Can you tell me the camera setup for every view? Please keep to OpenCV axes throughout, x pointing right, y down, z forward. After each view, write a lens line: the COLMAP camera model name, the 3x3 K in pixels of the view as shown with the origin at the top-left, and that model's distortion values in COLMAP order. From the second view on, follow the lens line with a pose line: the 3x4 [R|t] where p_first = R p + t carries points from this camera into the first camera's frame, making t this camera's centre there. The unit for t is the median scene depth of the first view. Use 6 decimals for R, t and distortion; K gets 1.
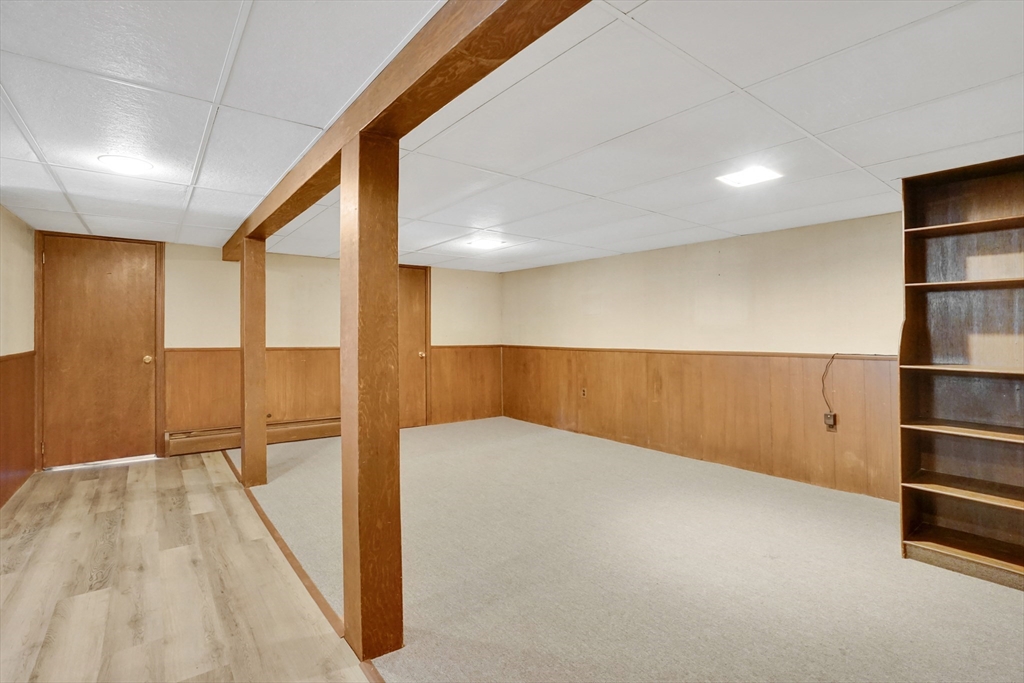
lens RADIAL K [[480.6, 0, 529.1], [0, 480.6, 332.4], [0, 0, 1]] dist [-0.041684, 0.012315]
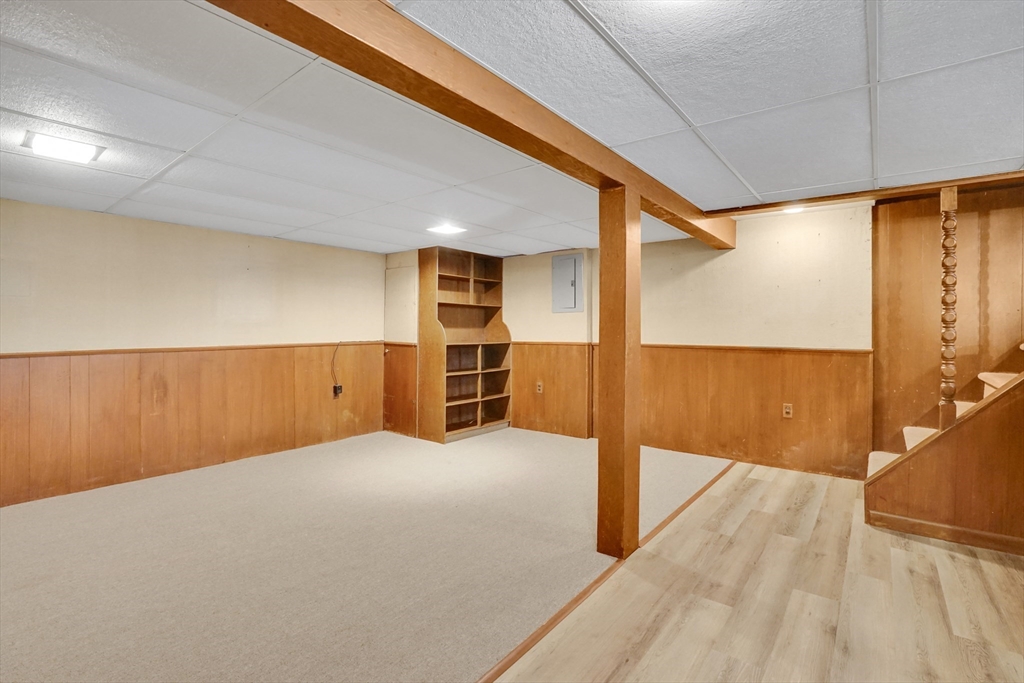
lens RADIAL K [[480.6, 0, 507.4], [0, 480.6, 332.0], [0, 0, 1]] dist [-0.041684, 0.012315]
pose [[-0.217009, -0.011449, 0.976102, -0.824725], [-0.009027, 0.999912, 0.009721, -0.003010], [-0.976128, -0.006702, -0.217093, 0.821045]]
